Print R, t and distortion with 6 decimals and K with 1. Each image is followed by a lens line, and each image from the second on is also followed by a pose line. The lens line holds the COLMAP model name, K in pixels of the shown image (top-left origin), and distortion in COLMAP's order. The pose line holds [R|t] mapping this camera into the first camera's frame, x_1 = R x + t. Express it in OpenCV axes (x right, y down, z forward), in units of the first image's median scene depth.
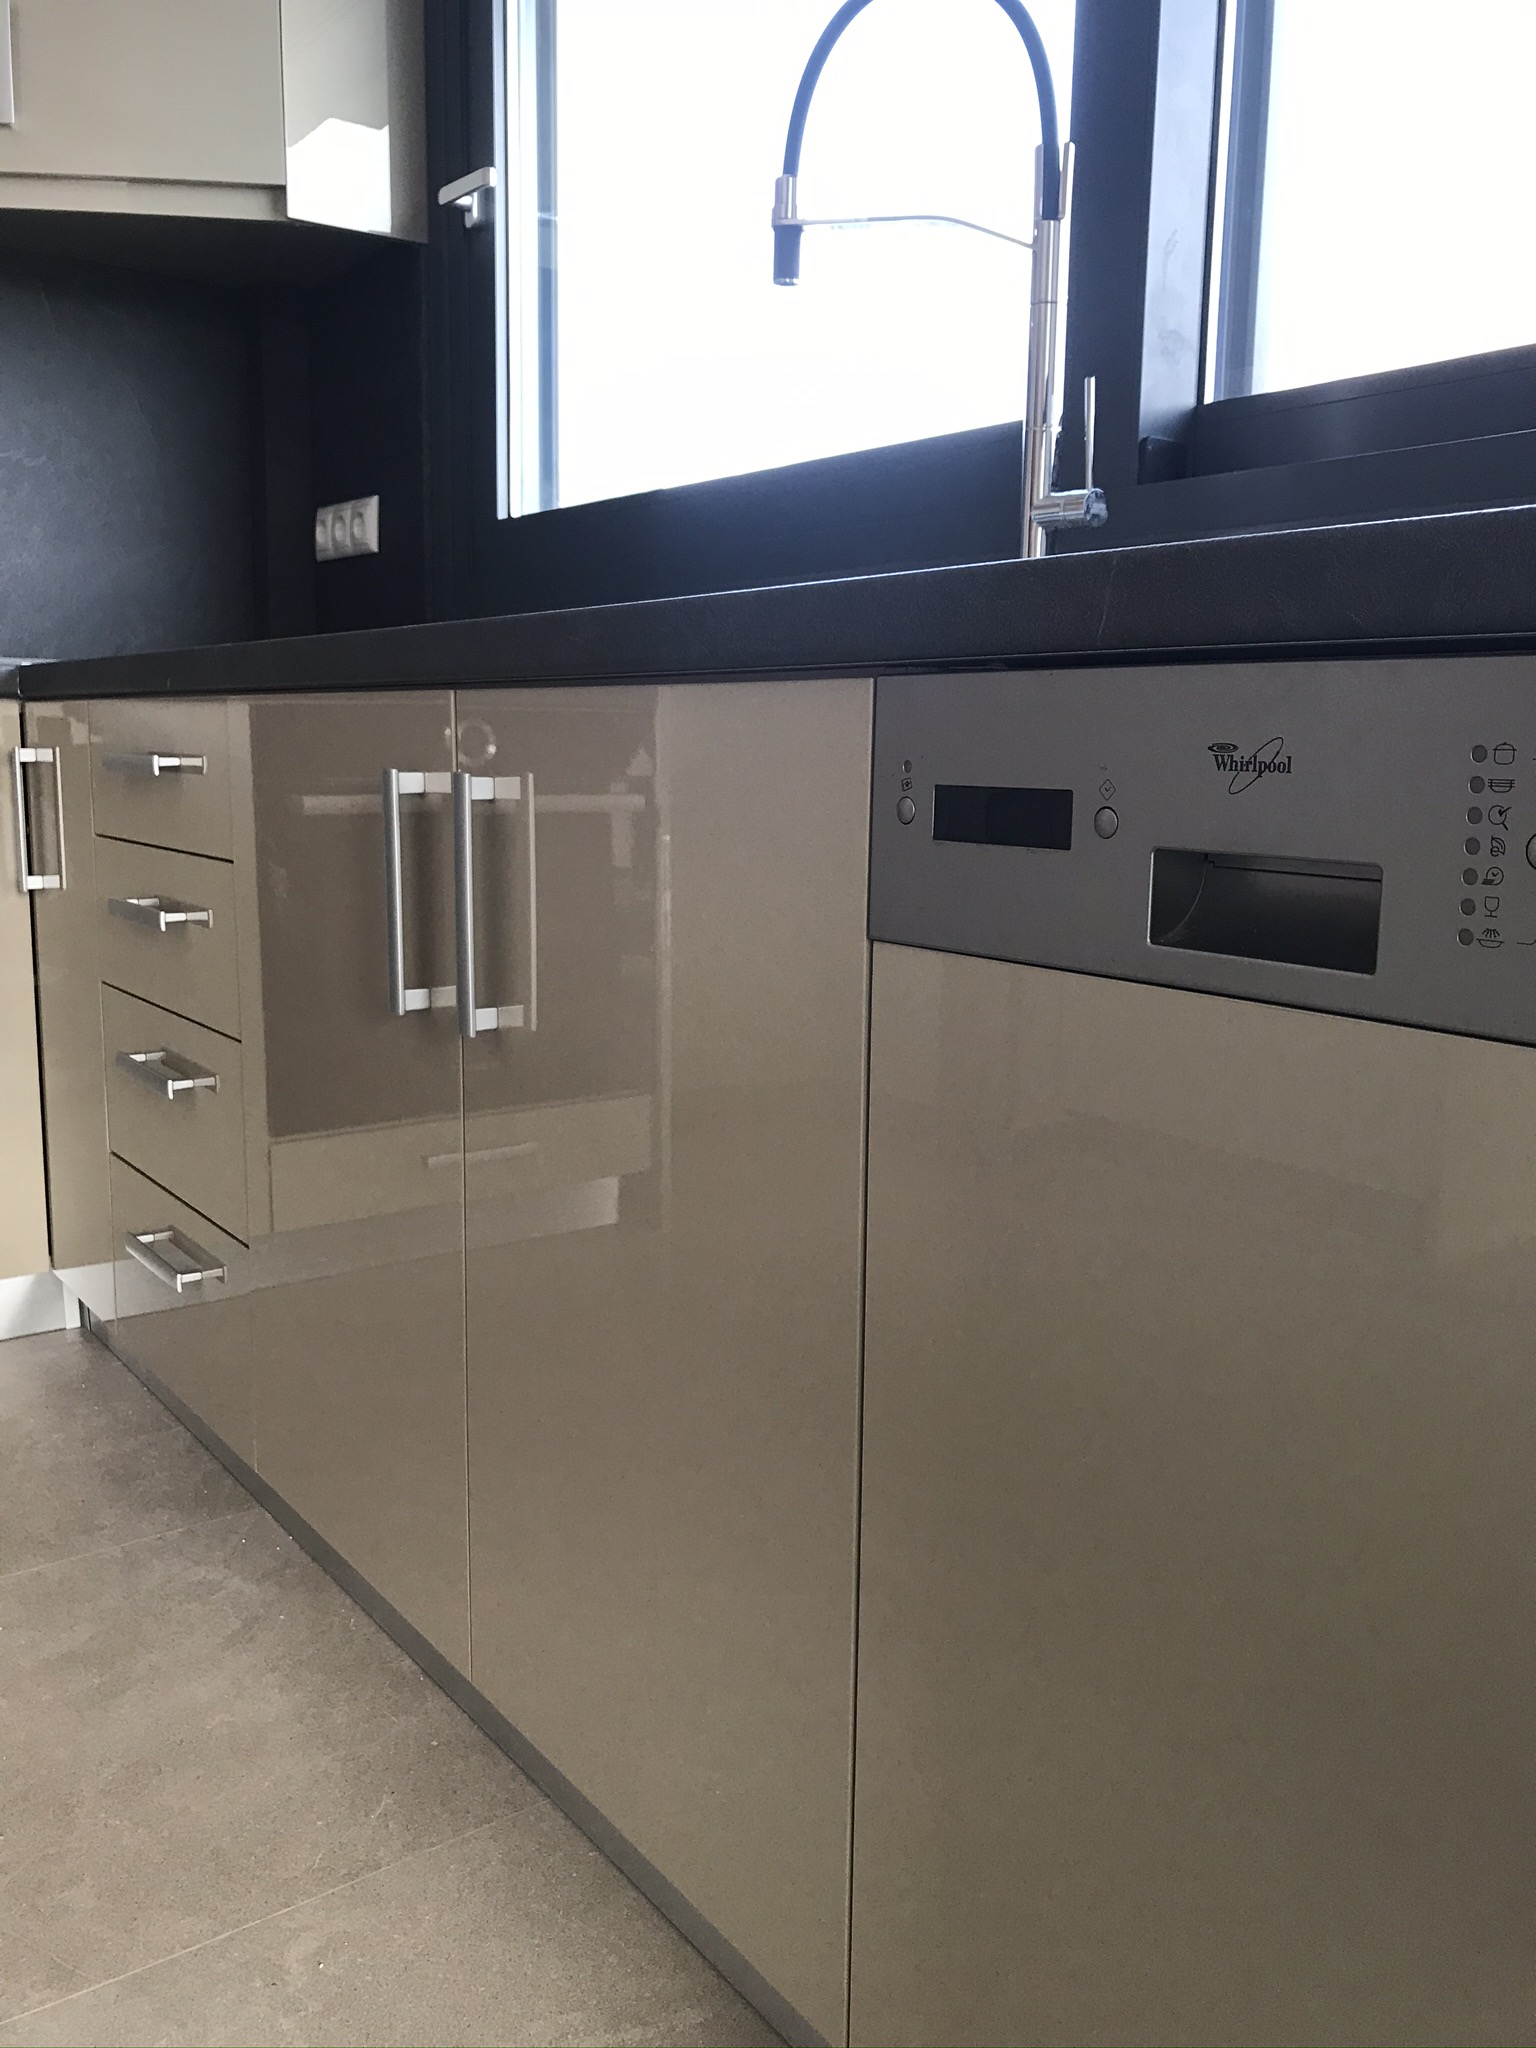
lens RADIAL K [[1676.2, 0, 768.0], [0, 1676.2, 1024.0], [0, 0, 1]] dist [0.077208, -0.177085]
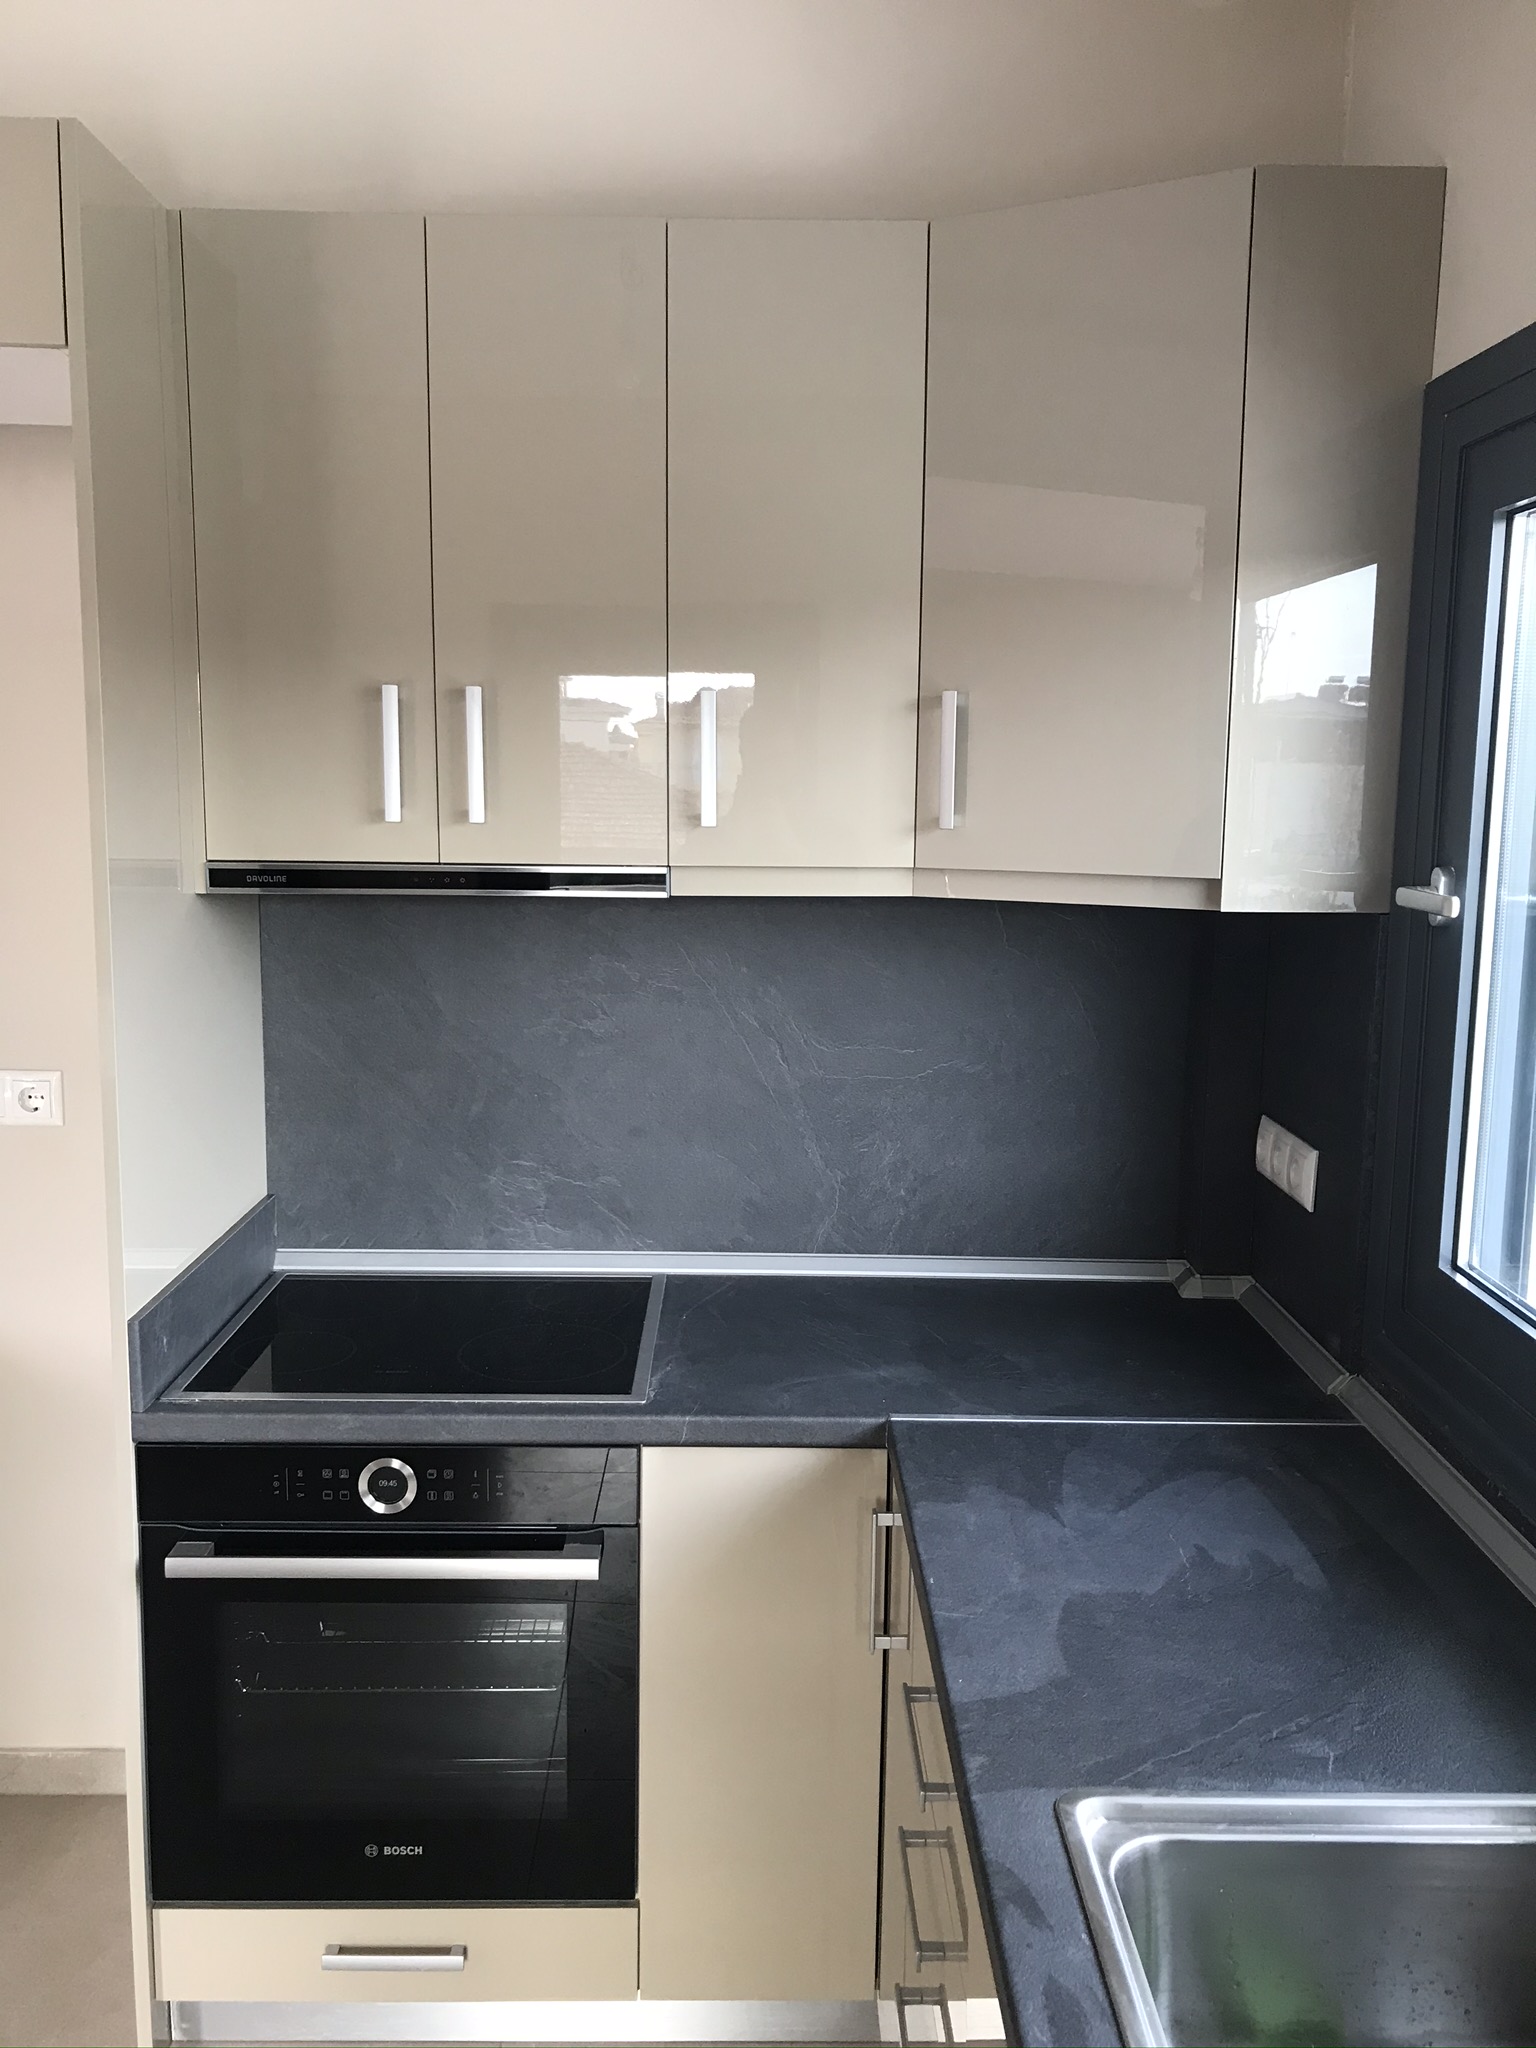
lens RADIAL K [[1676.2, 0, 768.0], [0, 1676.2, 1024.0], [0, 0, 1]] dist [0.077208, -0.177085]
pose [[0.820094, 0.066559, -0.568345, 0.032234], [-0.101281, 0.994415, -0.029688, -0.369123], [0.563195, 0.081910, 0.822255, 0.128695]]
